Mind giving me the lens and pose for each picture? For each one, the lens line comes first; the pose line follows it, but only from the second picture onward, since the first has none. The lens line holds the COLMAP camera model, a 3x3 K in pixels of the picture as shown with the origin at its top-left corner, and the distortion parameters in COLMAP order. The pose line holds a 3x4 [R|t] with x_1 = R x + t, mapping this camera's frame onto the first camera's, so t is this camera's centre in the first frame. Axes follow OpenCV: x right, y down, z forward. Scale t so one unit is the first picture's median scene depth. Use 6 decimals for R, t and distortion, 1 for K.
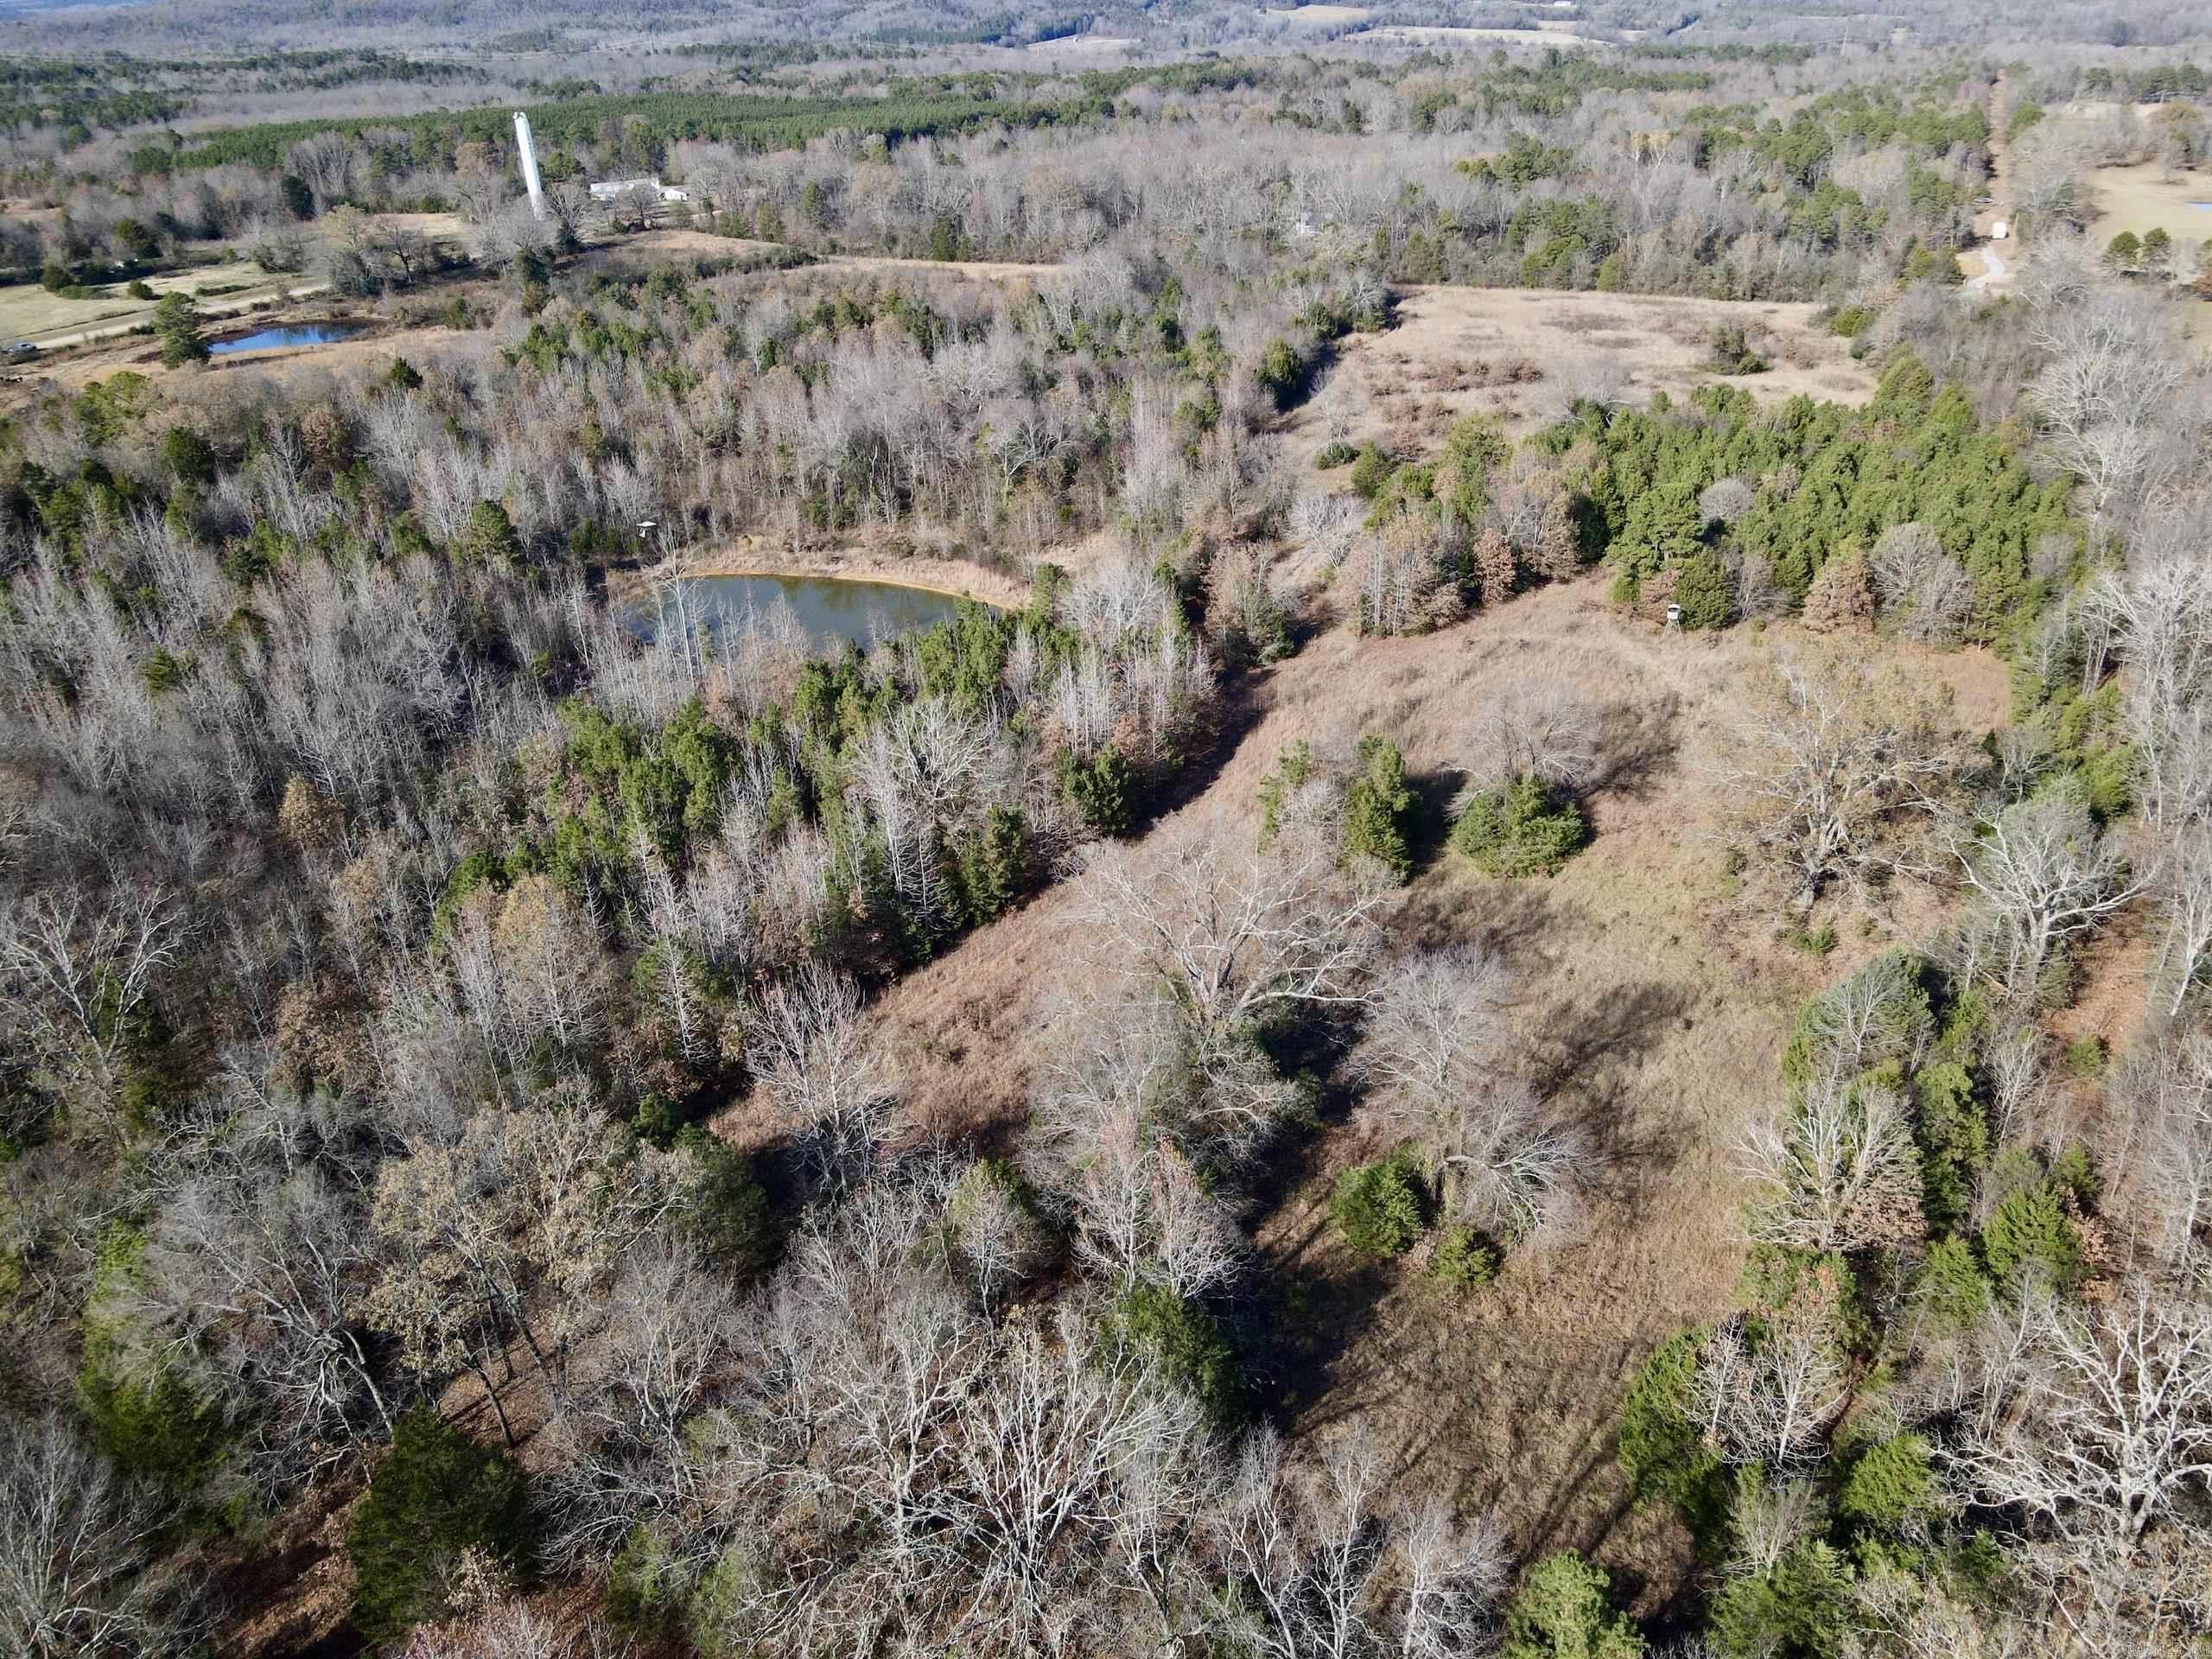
lens RADIAL K [[1572.2, 0, 1106.0], [0, 1572.2, 829.5], [0, 0, 1]] dist [0.002712, -0.001901]
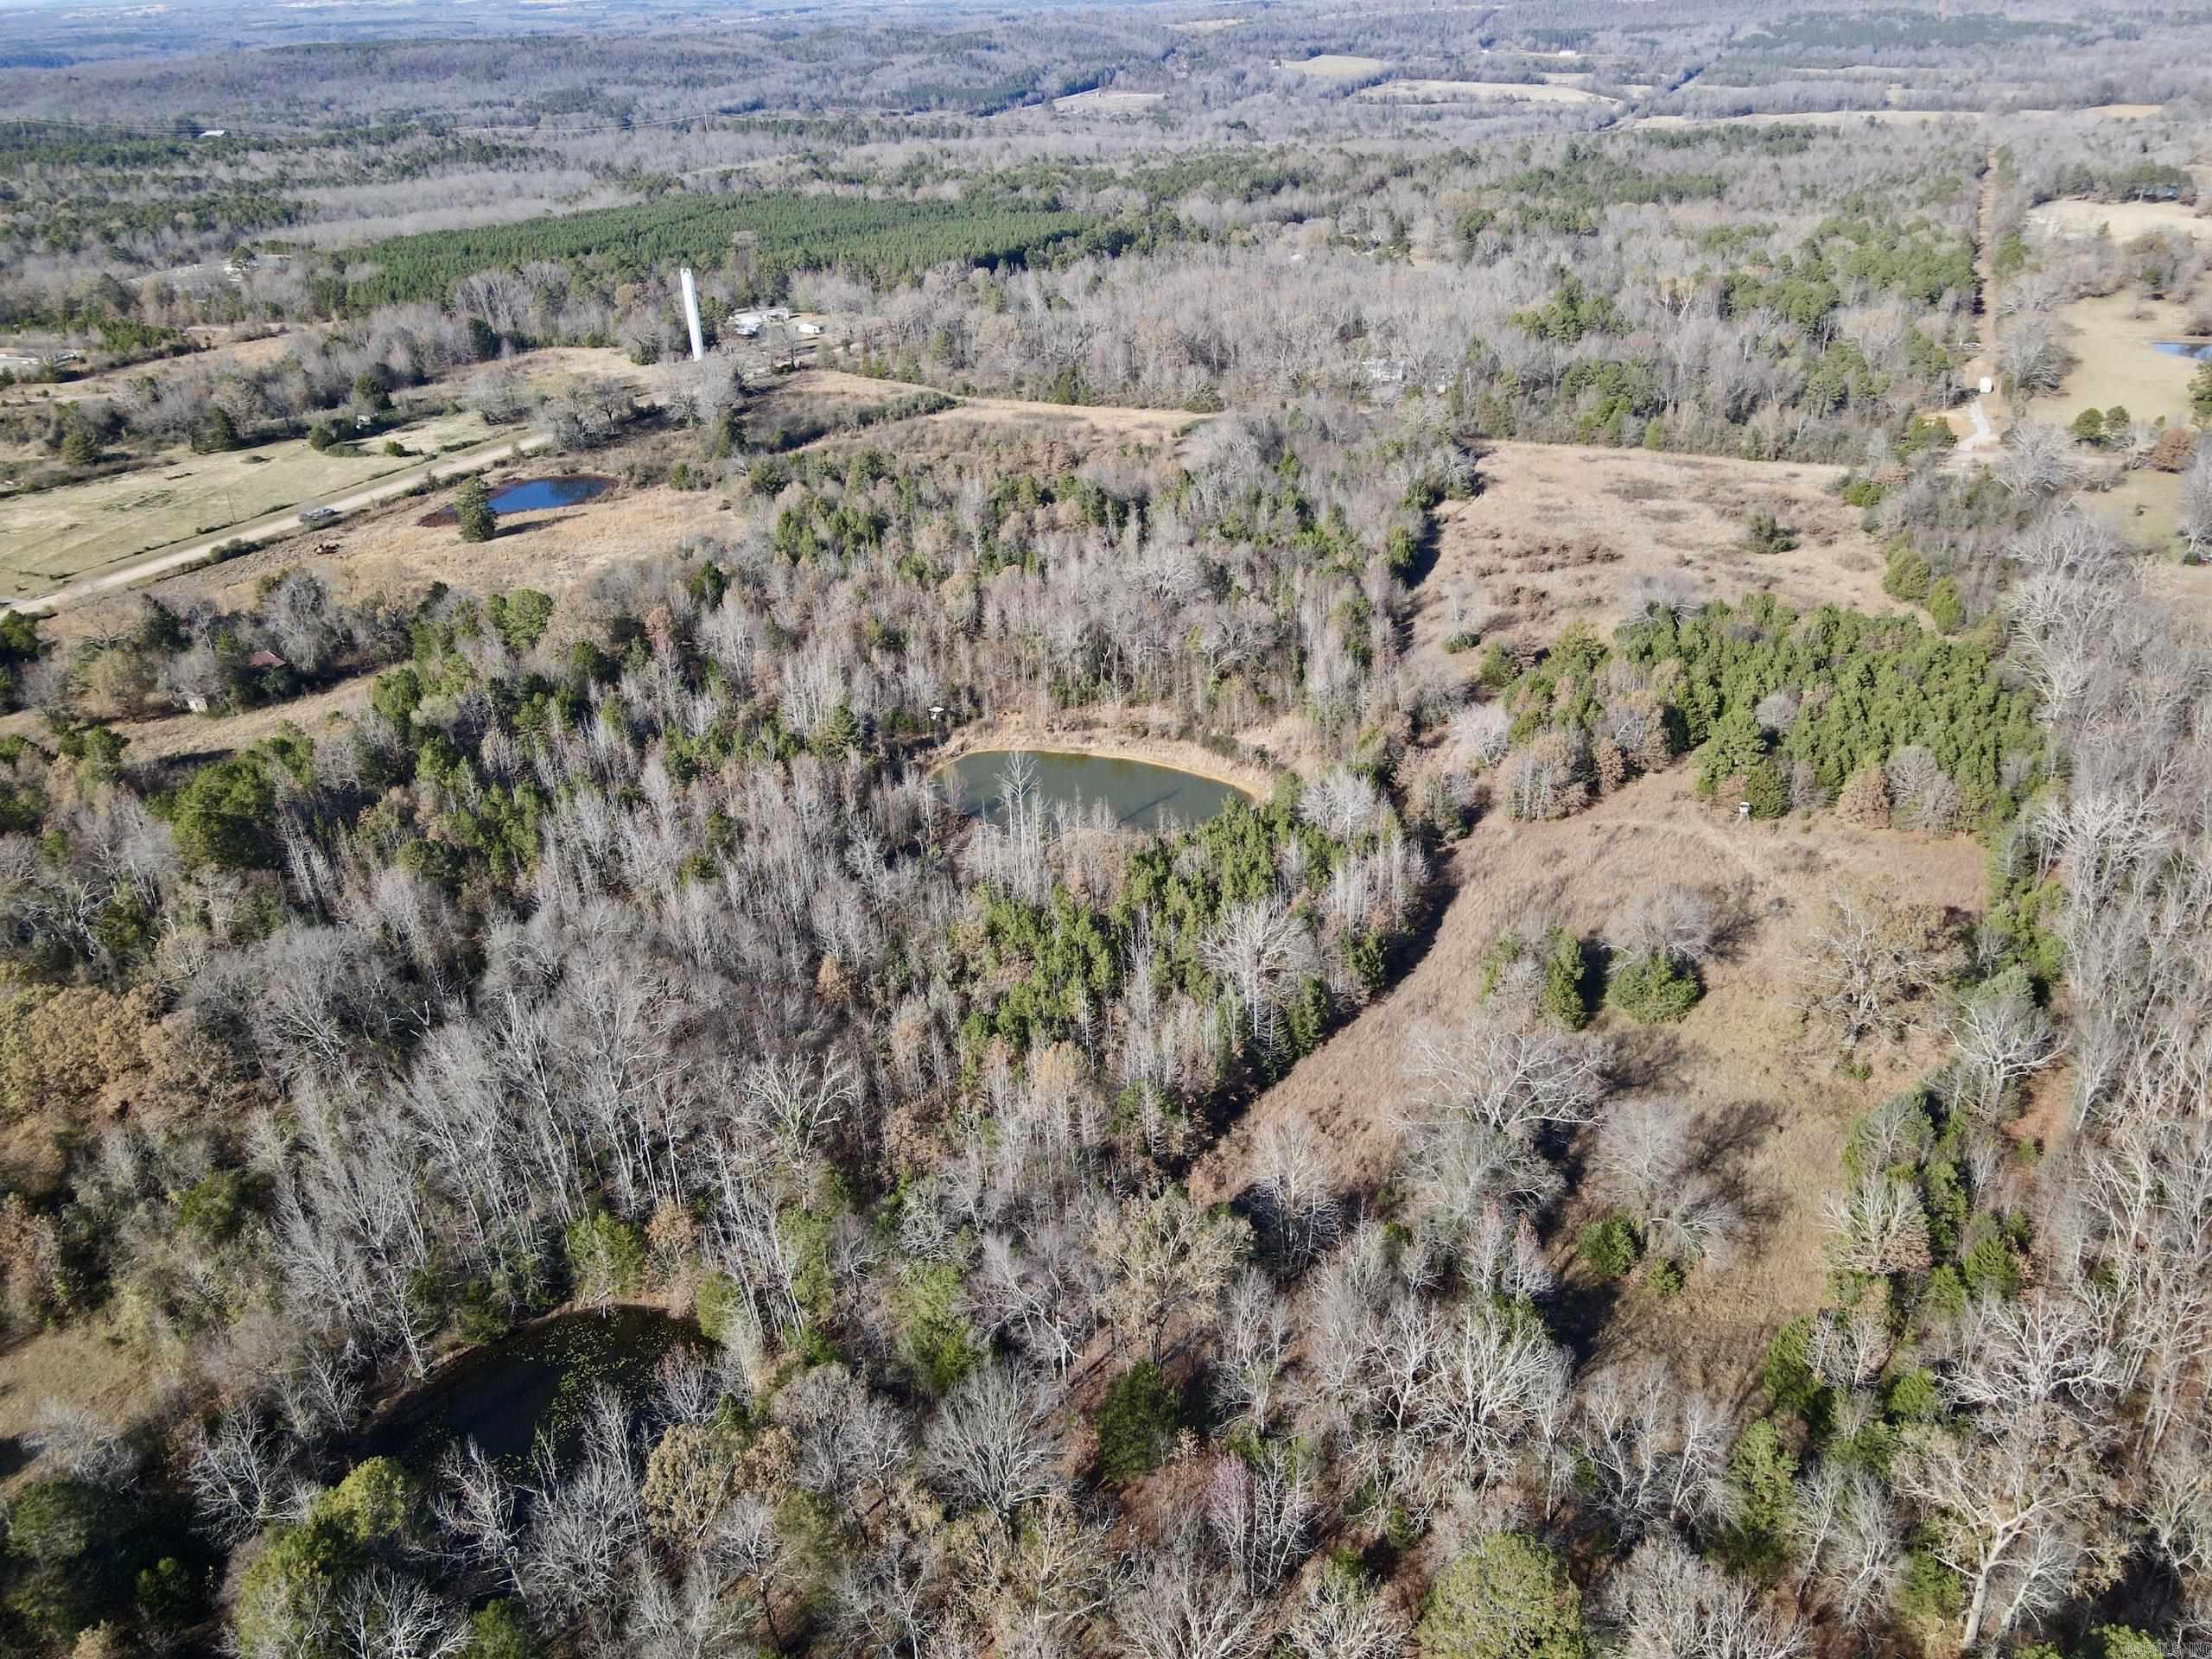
lens RADIAL K [[1559.2, 0, 1106.0], [0, 1559.2, 829.5], [0, 0, 1]] dist [-0.003645, 0.011276]
pose [[0.999970, -0.005915, -0.005000, -0.191901], [0.005865, 0.999931, -0.010131, -0.105981], [0.005060, 0.010101, 0.999936, -0.370726]]
